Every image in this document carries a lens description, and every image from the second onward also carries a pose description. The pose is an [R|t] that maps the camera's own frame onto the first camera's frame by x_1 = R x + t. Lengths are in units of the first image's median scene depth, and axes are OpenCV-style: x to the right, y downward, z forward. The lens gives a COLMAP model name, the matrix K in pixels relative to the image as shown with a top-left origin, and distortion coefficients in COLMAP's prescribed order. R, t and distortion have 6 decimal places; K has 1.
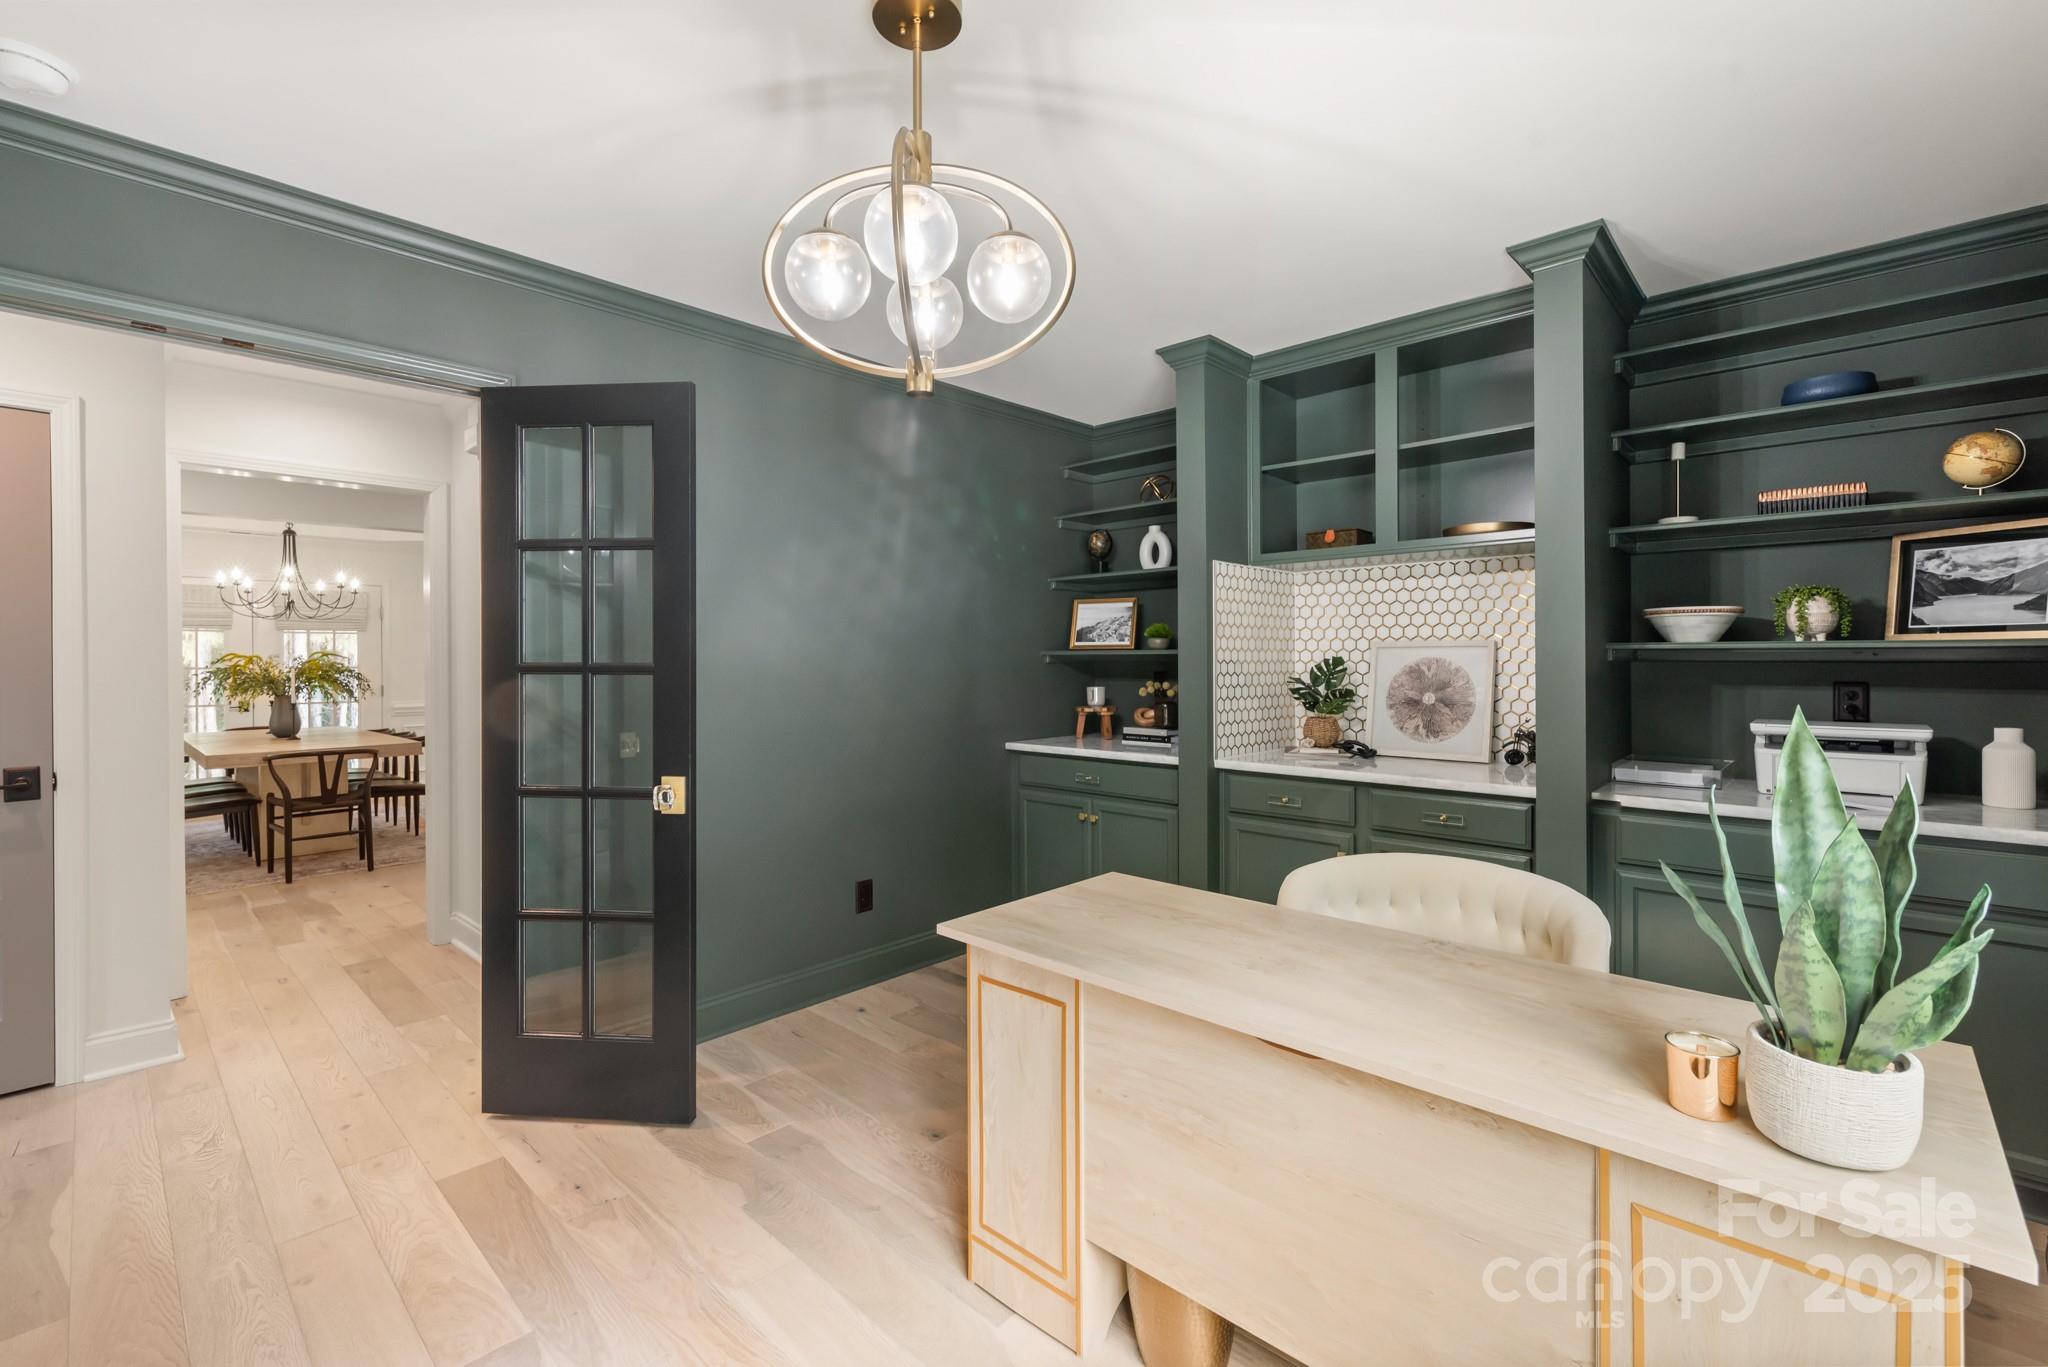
lens RADIAL K [[886.6, 0, 1029.6], [0, 886.6, 664.4], [0, 0, 1]] dist [0.006129, -0.003229]
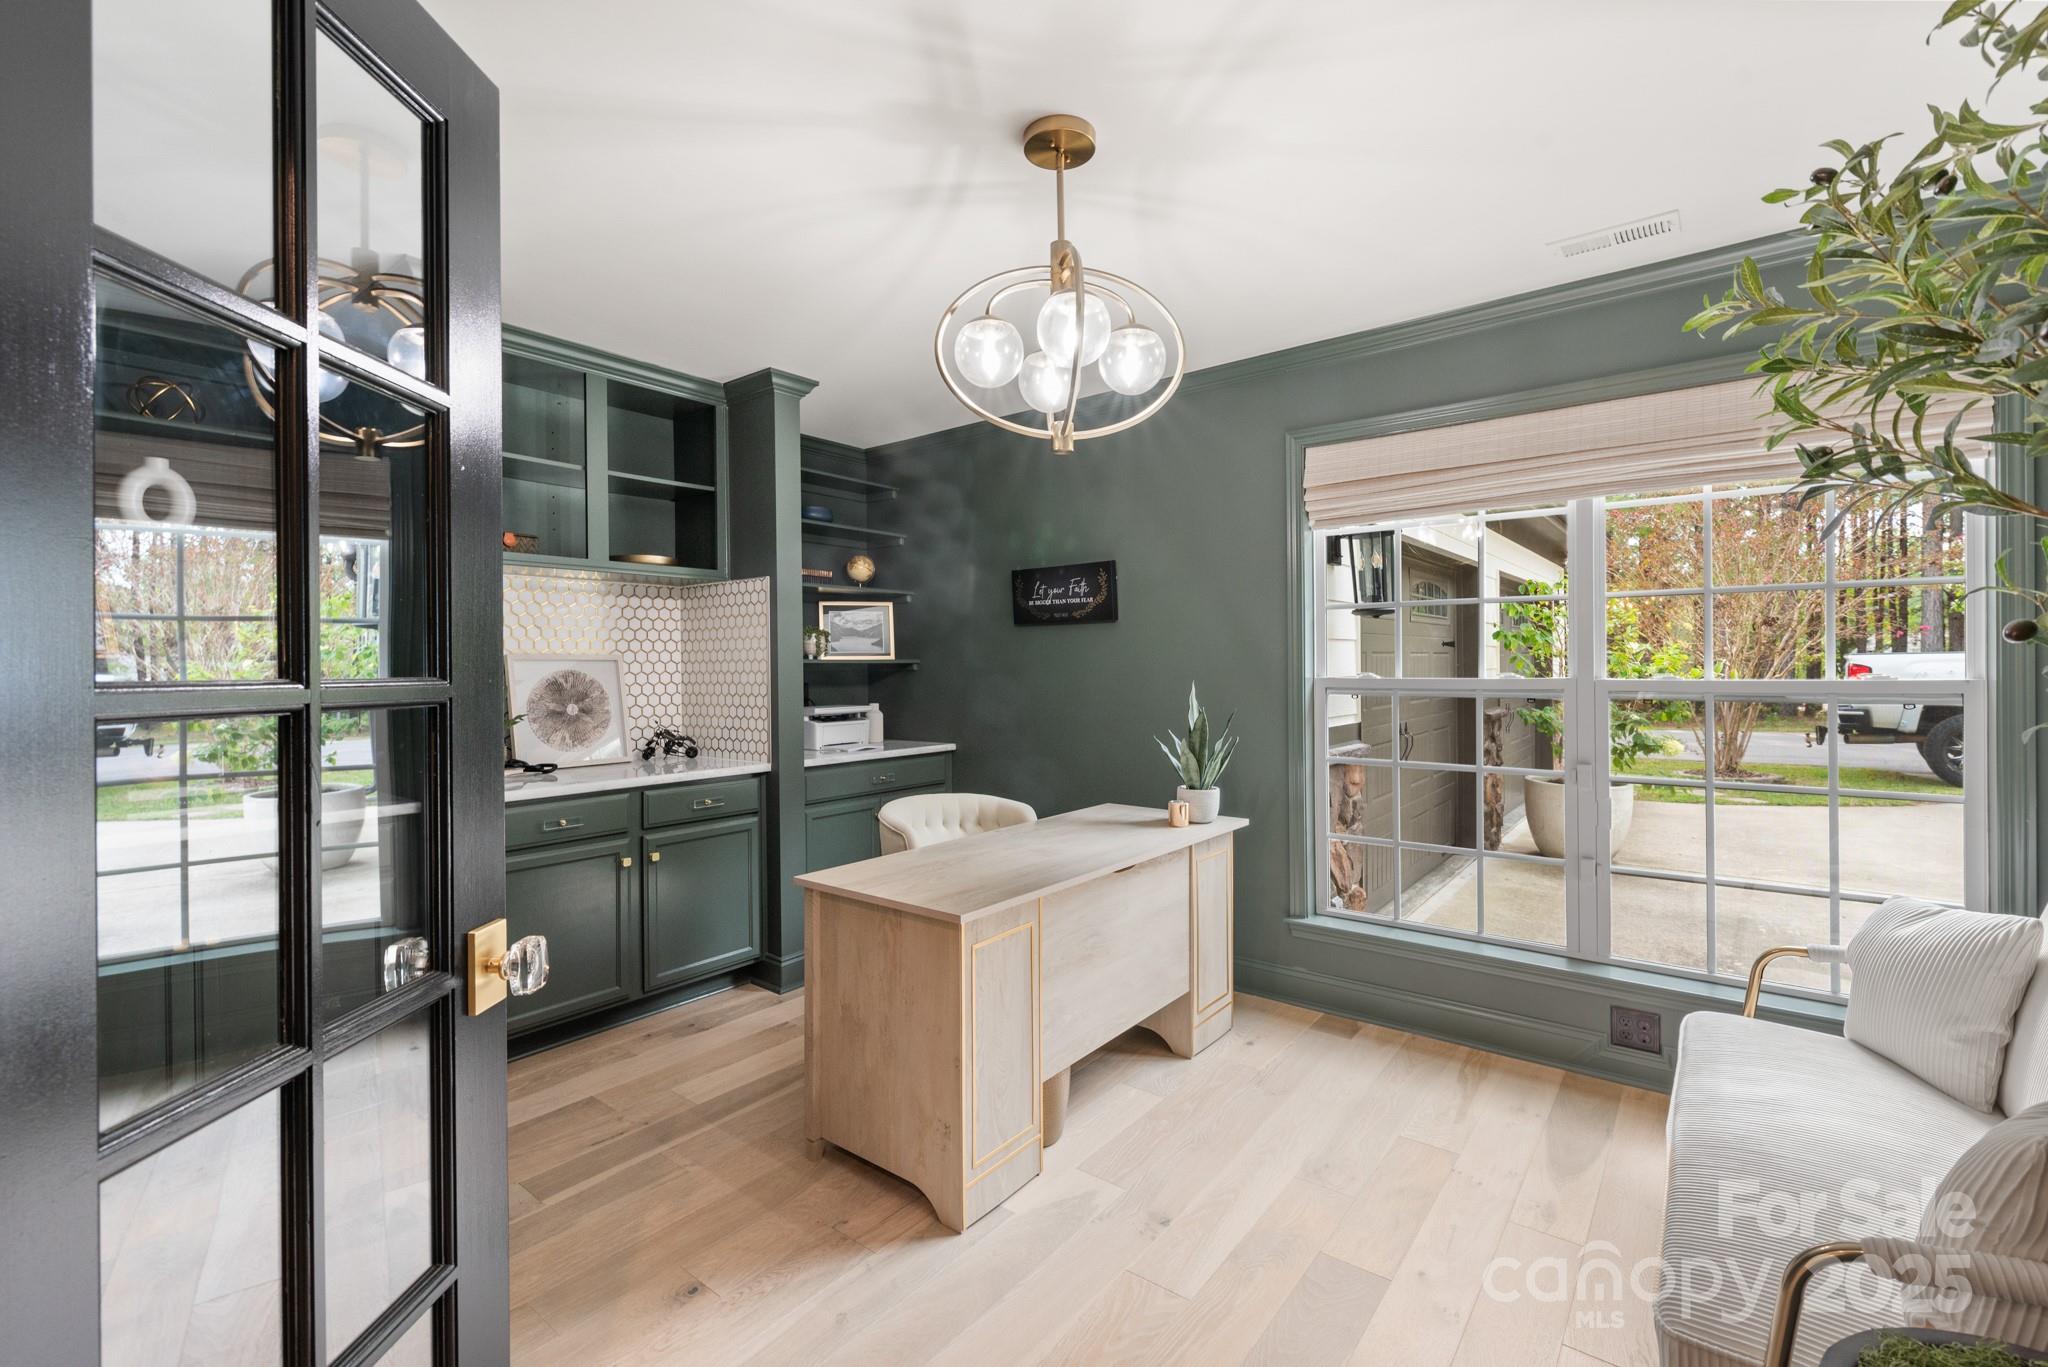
lens RADIAL K [[886.6, 0, 1028.1], [0, 886.6, 670.9], [0, 0, 1]] dist [0.006129, -0.003229]
pose [[-0.093701, -0.000689, 0.995600, -0.699116], [0.013825, 0.999902, 0.001993, -0.001683], [-0.995504, 0.013951, -0.093683, 0.605448]]
